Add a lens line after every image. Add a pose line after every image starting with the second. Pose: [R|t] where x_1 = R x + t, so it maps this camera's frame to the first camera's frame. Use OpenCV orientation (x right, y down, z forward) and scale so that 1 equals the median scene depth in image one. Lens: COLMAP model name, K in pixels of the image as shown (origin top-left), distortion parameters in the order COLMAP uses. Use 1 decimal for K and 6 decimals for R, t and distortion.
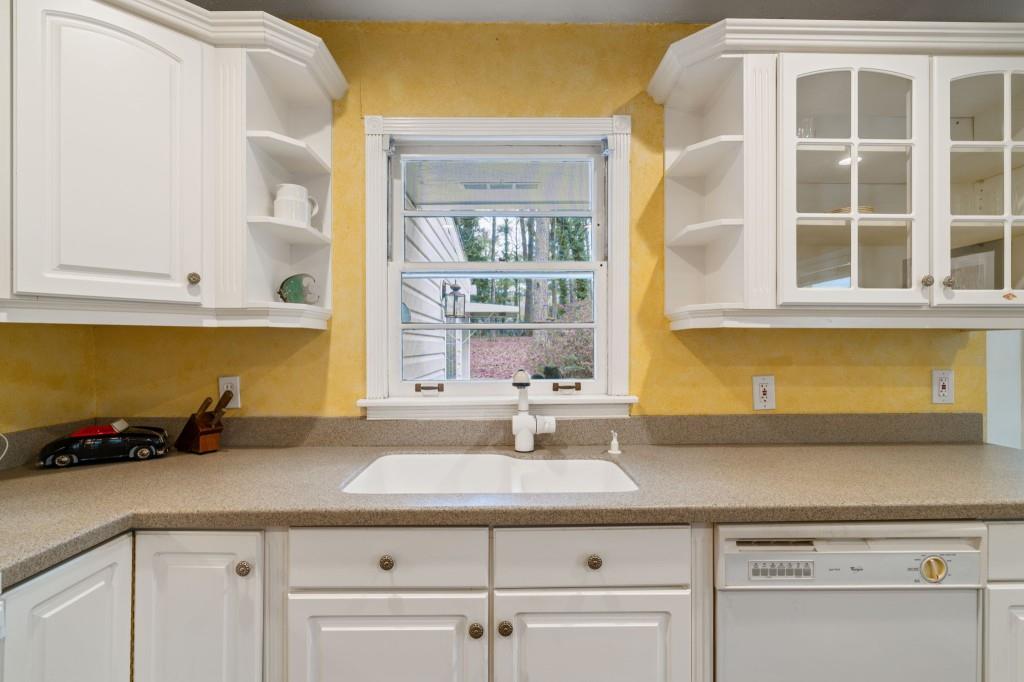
lens RADIAL K [[461.8, 0, 516.6], [0, 461.8, 349.5], [0, 0, 1]] dist [-0.007189, 0.003138]
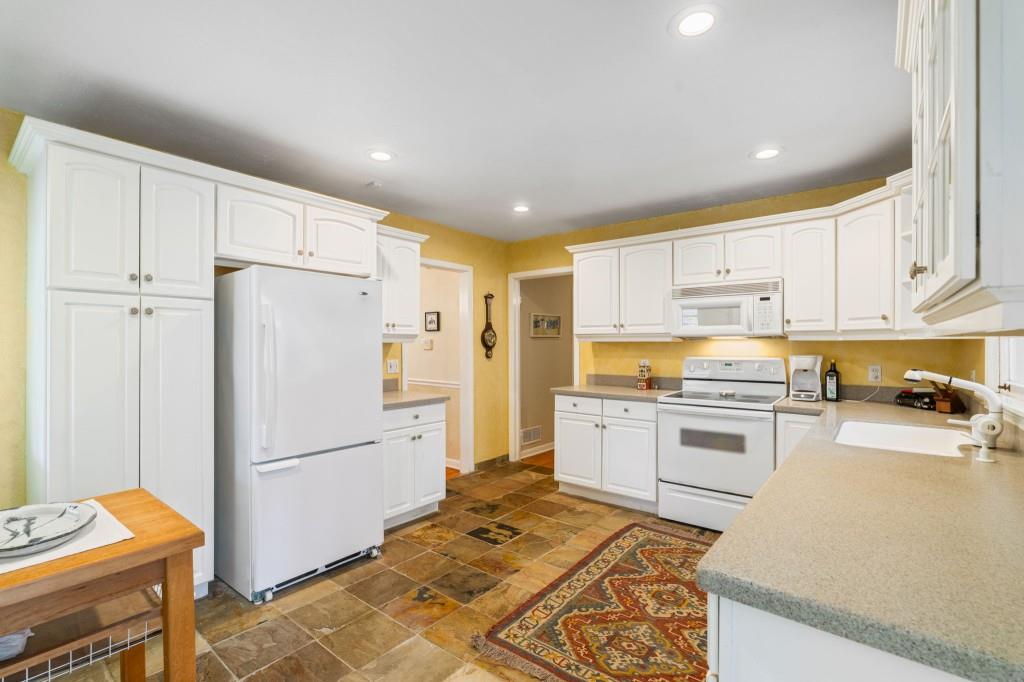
lens RADIAL K [[461.8, 0, 510.7], [0, 461.8, 343.3], [0, 0, 1]] dist [-0.007189, 0.003138]
pose [[-0.636547, -0.001164, -0.771237, 1.662093], [-0.005150, 0.999983, 0.002741, -0.027635], [0.771221, 0.005717, -0.636542, 0.857776]]
